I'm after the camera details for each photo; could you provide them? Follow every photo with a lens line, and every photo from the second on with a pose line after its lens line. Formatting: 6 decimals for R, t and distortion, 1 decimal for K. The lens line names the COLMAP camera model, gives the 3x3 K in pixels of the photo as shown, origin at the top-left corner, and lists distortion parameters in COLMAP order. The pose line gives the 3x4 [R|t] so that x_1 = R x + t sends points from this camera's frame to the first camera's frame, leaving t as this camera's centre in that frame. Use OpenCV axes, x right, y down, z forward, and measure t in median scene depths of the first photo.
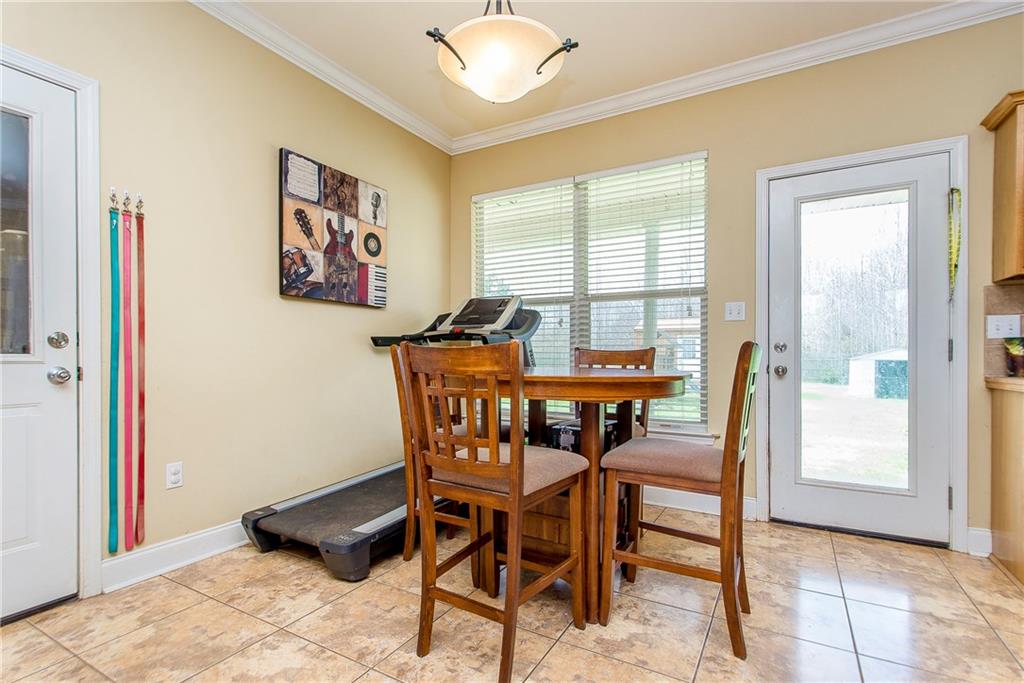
lens RADIAL K [[493.5, 0, 497.3], [0, 493.5, 356.5], [0, 0, 1]] dist [0.004183, 0.000234]
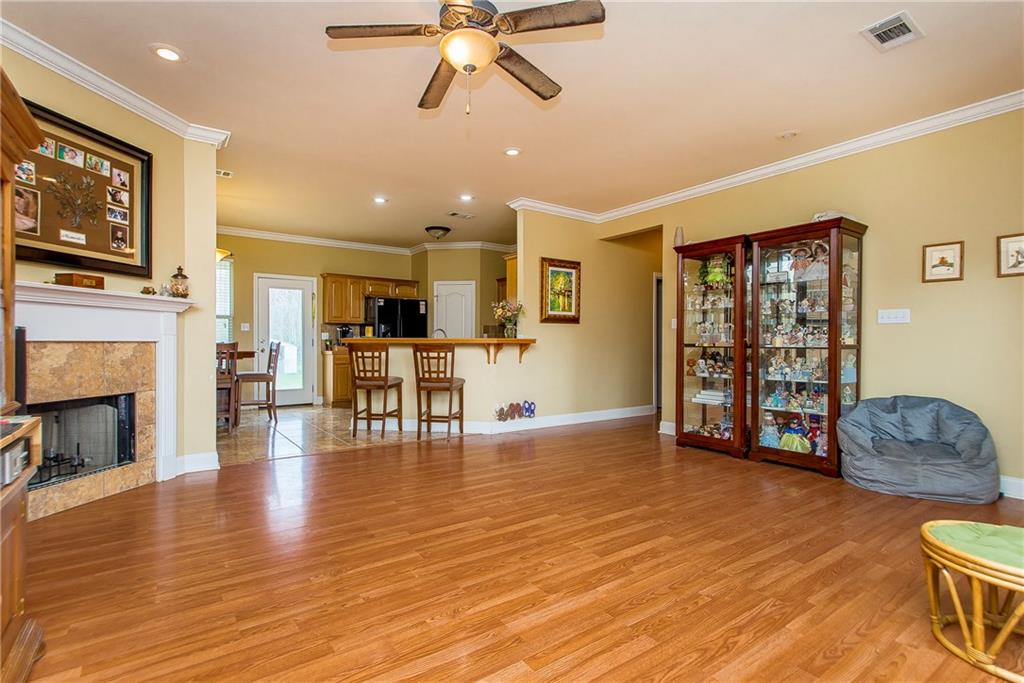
lens RADIAL K [[484.0, 0, 496.1], [0, 484.0, 344.5], [0, 0, 1]] dist [0.002938, 0.000390]
pose [[0.414734, -0.004166, 0.909933, -1.250388], [0.000559, 0.999990, 0.004323, -0.013882], [-0.909942, -0.001285, 0.414733, -1.192077]]
